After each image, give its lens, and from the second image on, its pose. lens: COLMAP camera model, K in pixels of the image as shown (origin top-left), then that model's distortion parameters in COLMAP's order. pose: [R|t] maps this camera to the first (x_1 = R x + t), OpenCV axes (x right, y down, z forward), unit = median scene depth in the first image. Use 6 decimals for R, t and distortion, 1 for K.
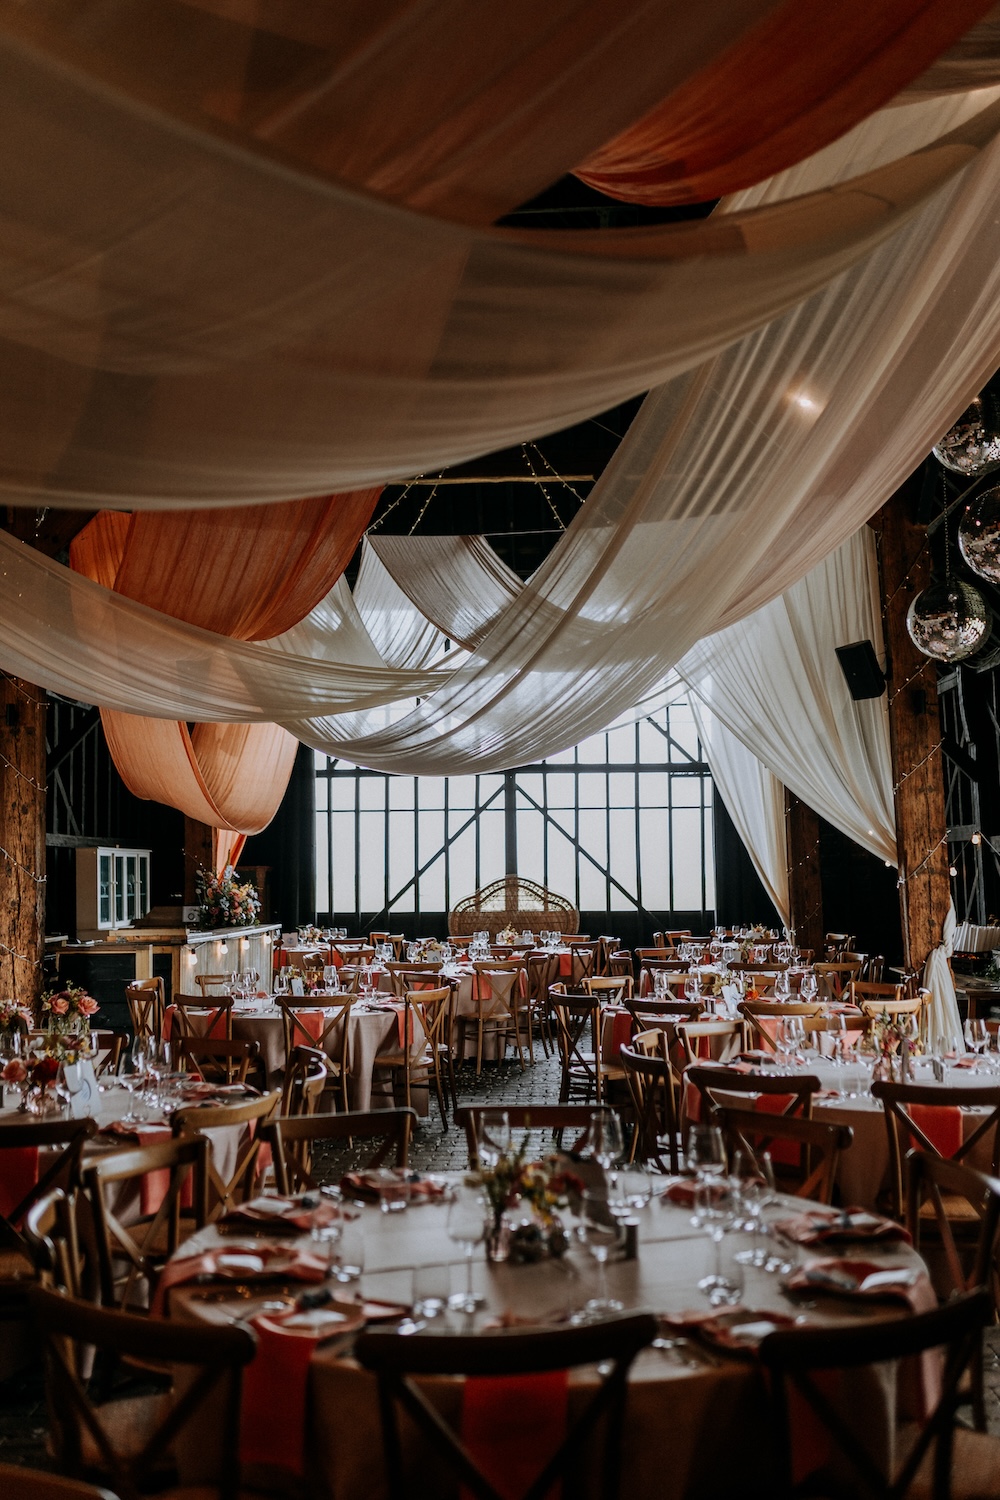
lens RADIAL K [[1485.1, 0, 467.1], [0, 1485.1, 749.1], [0, 0, 1]] dist [-0.012874, -0.000968]
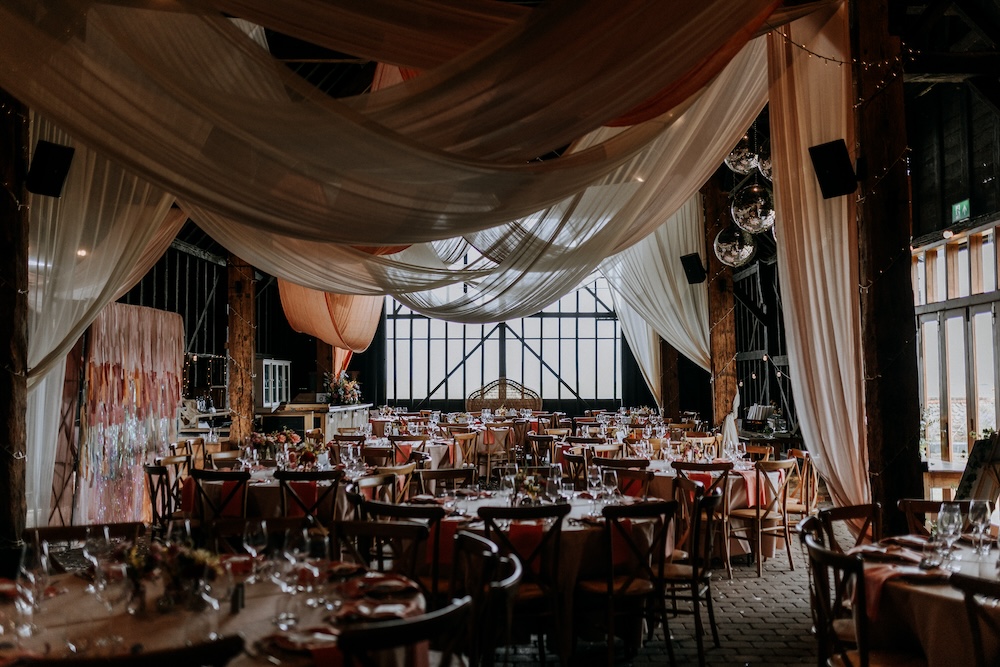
lens RADIAL K [[1019.1, 0, 500.0], [0, 1019.1, 333.5], [0, 0, 1]] dist [0.007841, 0.000473]
pose [[0.999351, 0.007991, 0.035134, -0.017923], [-0.009304, 0.999258, 0.037367, -0.011096], [-0.034809, -0.037670, 0.998684, -0.200208]]
